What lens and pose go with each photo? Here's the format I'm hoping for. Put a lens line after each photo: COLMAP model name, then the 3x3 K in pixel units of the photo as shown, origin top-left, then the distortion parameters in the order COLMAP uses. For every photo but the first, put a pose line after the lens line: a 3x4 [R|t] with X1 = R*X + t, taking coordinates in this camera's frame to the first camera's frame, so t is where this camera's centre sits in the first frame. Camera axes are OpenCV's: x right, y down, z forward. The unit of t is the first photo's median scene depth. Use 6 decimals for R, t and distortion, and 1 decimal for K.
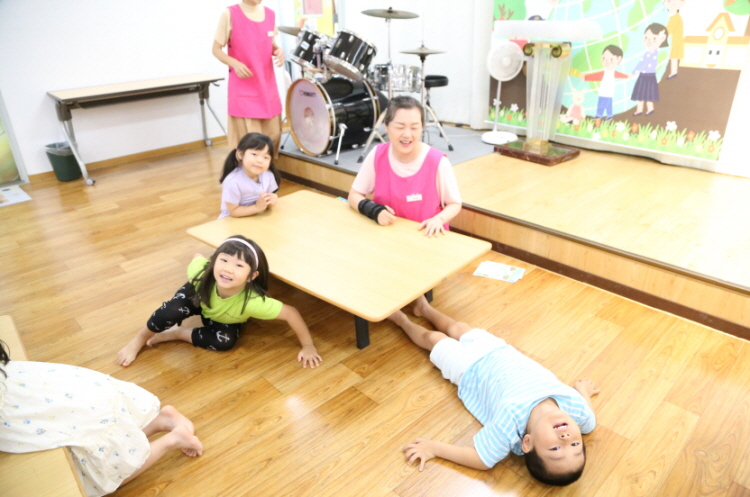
lens RADIAL K [[512.5, 0, 375.0], [0, 512.5, 248.5], [0, 0, 1]] dist [-0.102024, 0.069468]
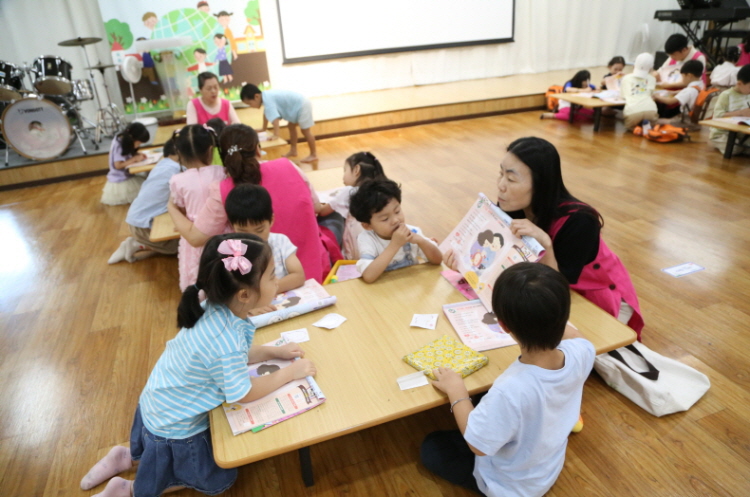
lens RADIAL K [[529.5, 0, 374.7], [0, 529.5, 229.1], [0, 0, 1]] dist [-0.068301, 0.004687]
pose [[0.421342, -0.355028, 0.834522, -0.994368], [0.447049, 0.881930, 0.149486, 0.146283], [-0.789062, 0.310087, 0.530309, -0.242431]]
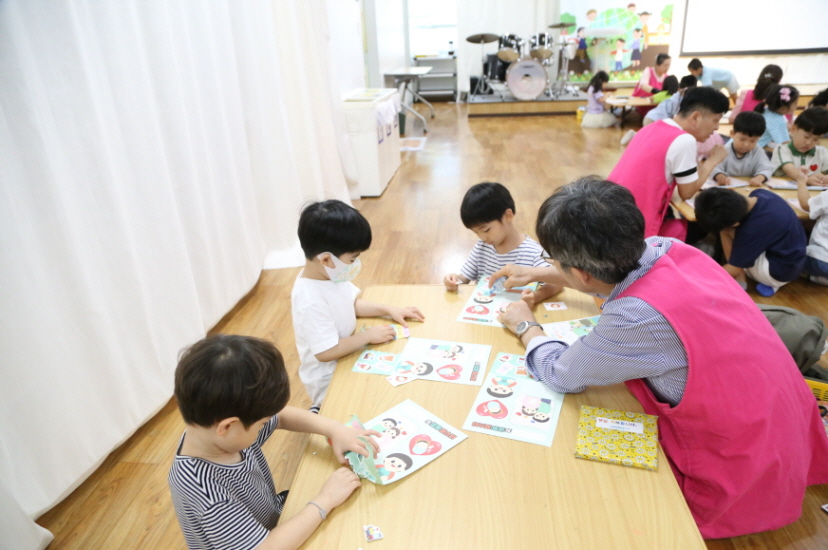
lens RADIAL K [[565.8, 0, 414.0], [0, 565.8, 275.0], [0, 0, 1]] dist [-0.102024, 0.069468]
pose [[0.769245, -0.266456, 0.580744, -2.064079], [0.299294, 0.953282, 0.040944, 0.252451], [-0.564522, 0.142317, 0.813056, -0.392865]]
